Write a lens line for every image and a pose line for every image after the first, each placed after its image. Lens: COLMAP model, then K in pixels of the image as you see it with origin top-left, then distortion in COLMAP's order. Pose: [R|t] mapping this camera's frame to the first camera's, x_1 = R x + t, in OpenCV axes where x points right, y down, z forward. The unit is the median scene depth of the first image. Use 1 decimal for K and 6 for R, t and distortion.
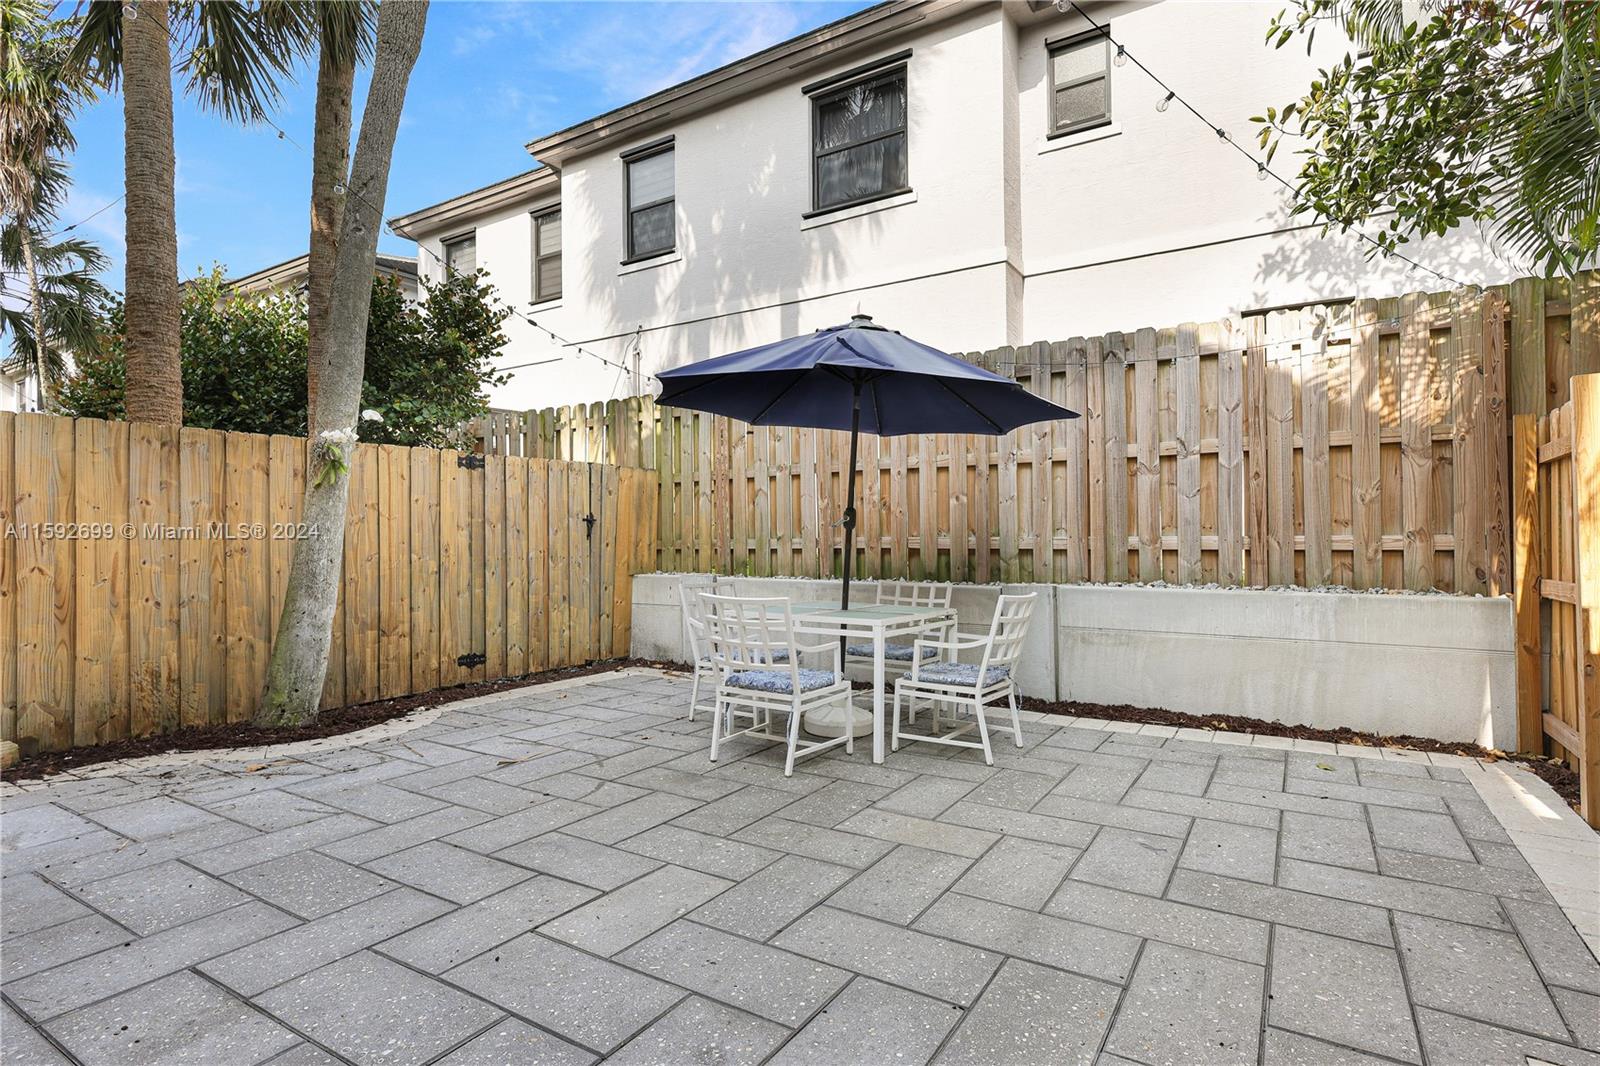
lens RADIAL K [[814.0, 0, 803.7], [0, 814.0, 524.6], [0, 0, 1]] dist [-0.002159, 0.000388]
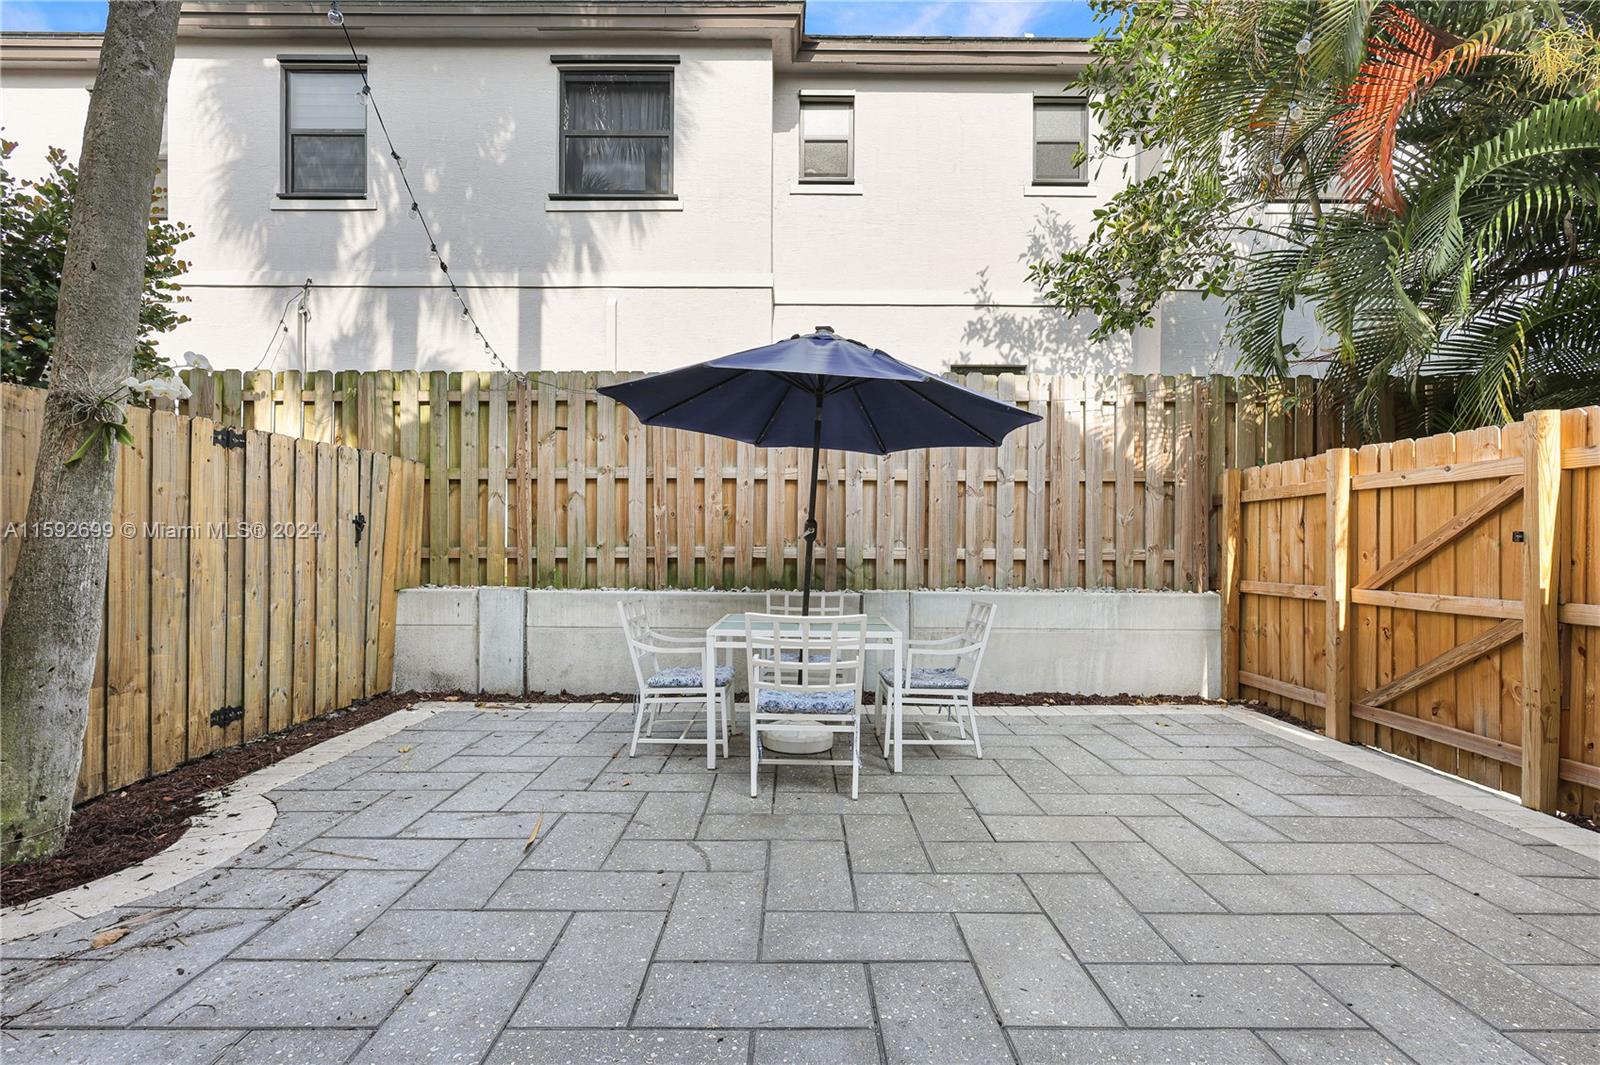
lens RADIAL K [[768.9, 0, 800.3], [0, 768.9, 538.5], [0, 0, 1]] dist [0.000016, 0.000414]
pose [[0.845300, 0.011490, 0.534168, -0.361981], [-0.018101, 0.999811, 0.007139, -0.003239], [-0.533984, -0.015704, 0.845348, 0.171637]]
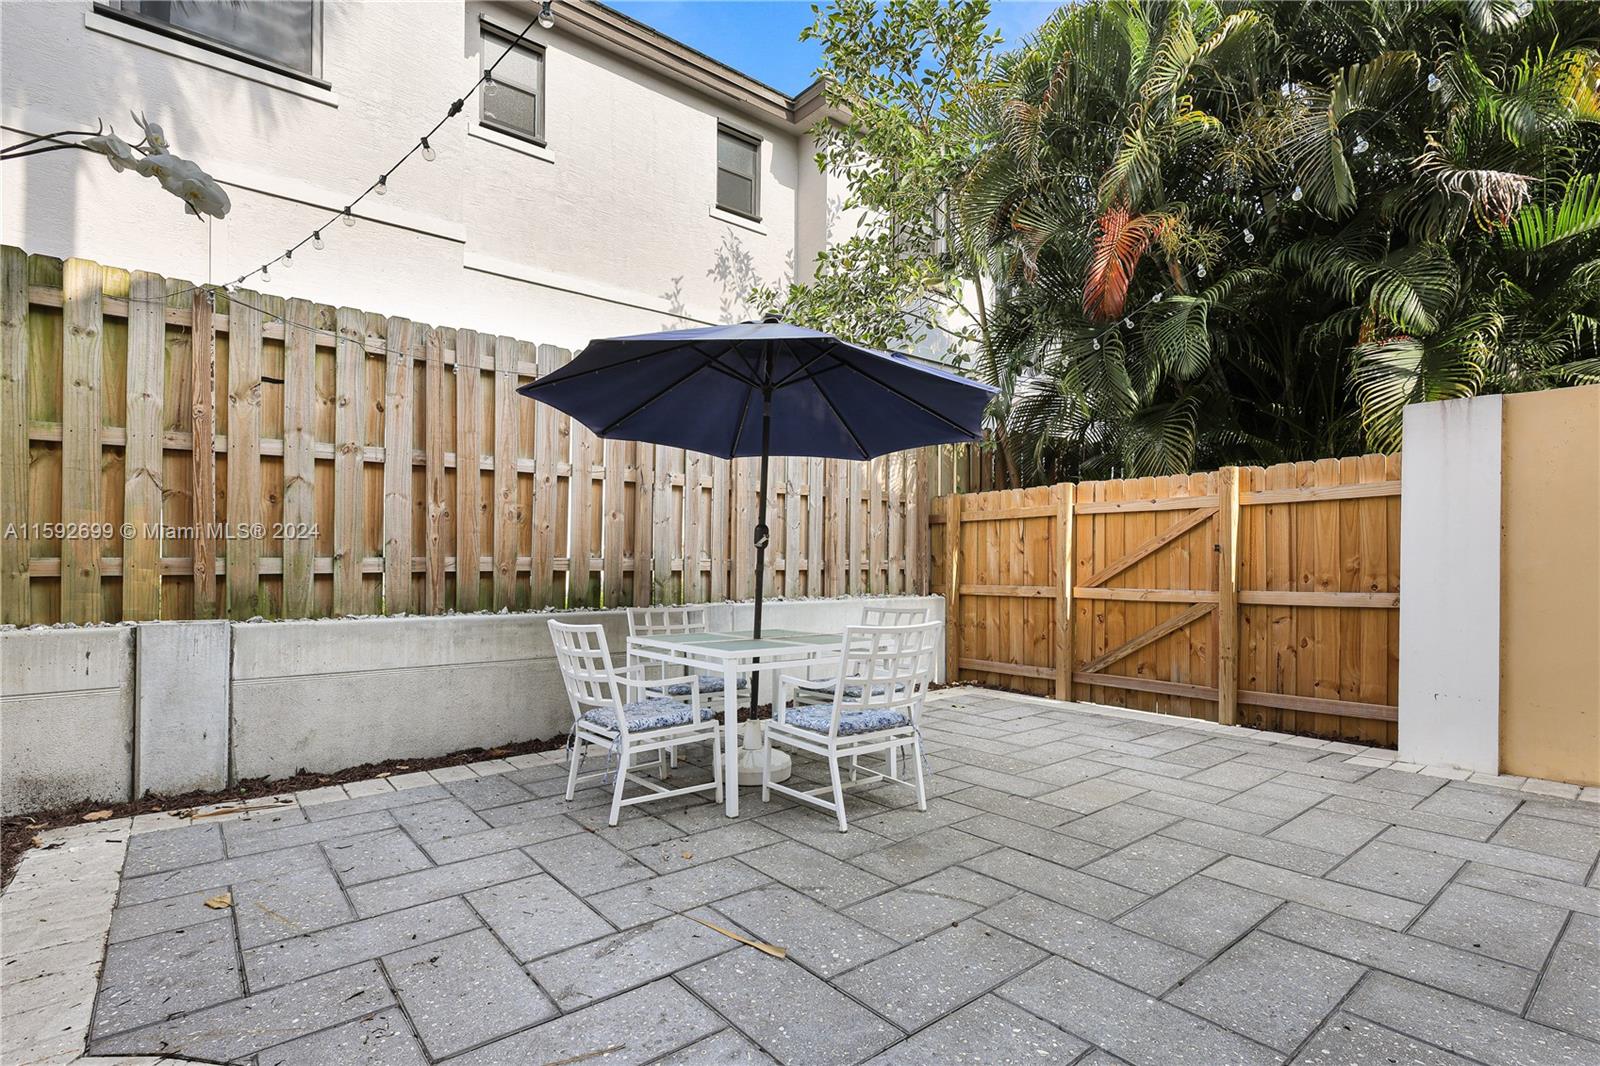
lens RADIAL K [[765.2, 0, 803.6], [0, 765.2, 559.7], [0, 0, 1]] dist [0.000512, 0.000615]
pose [[0.319440, 0.008077, 0.947572, -0.582005], [-0.020767, 0.999783, -0.001521, 0.014403], [-0.947379, -0.019193, 0.319539, 0.546545]]
